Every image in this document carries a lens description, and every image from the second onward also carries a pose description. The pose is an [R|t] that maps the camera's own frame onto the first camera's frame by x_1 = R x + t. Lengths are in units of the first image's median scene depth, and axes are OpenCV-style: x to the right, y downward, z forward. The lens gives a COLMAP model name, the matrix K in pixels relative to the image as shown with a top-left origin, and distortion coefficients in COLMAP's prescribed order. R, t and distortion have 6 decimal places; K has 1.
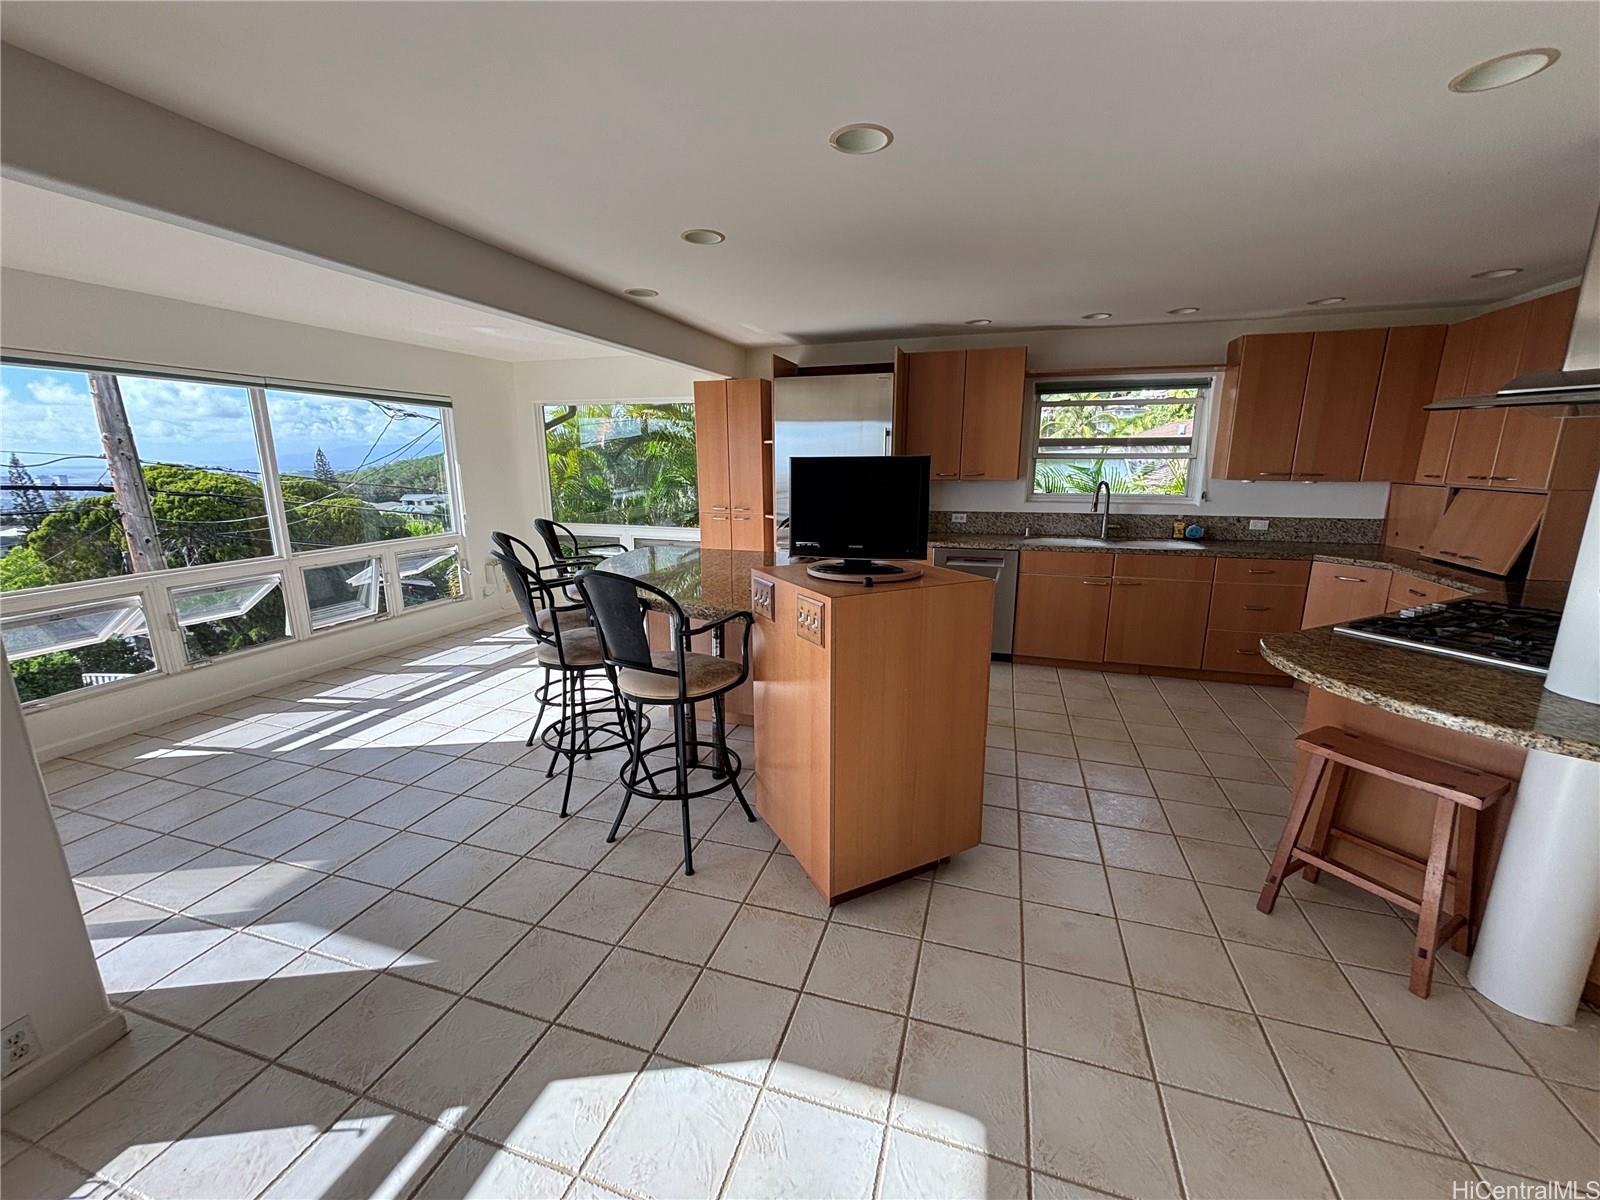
lens RADIAL K [[643.6, 0, 796.3], [0, 643.6, 604.6], [0, 0, 1]] dist [-0.001450, 0.000046]
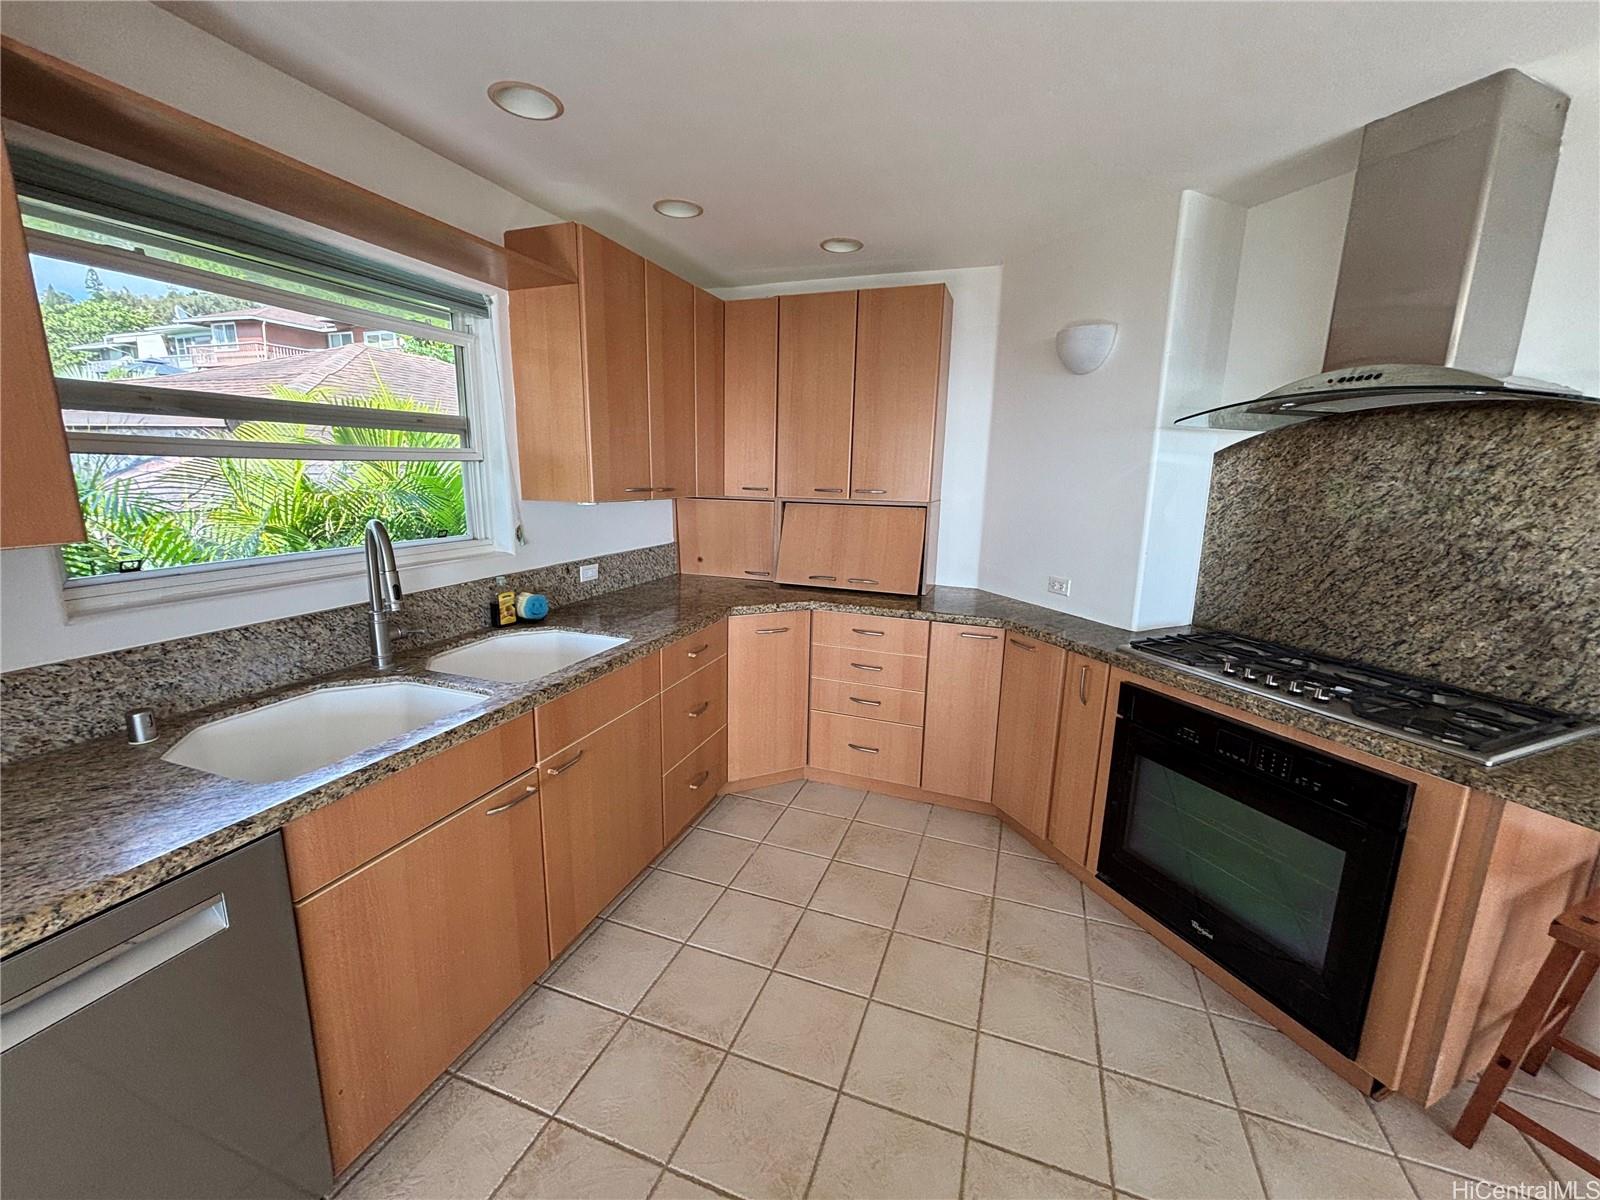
lens RADIAL K [[643.6, 0, 800.1], [0, 643.6, 596.3], [0, 0, 1]] dist [-0.001450, 0.000046]
pose [[0.045246, -0.193660, 0.980025, 0.133884], [0.197425, 0.963414, 0.181262, -0.173963], [-0.979273, 0.185280, 0.081824, 0.766233]]
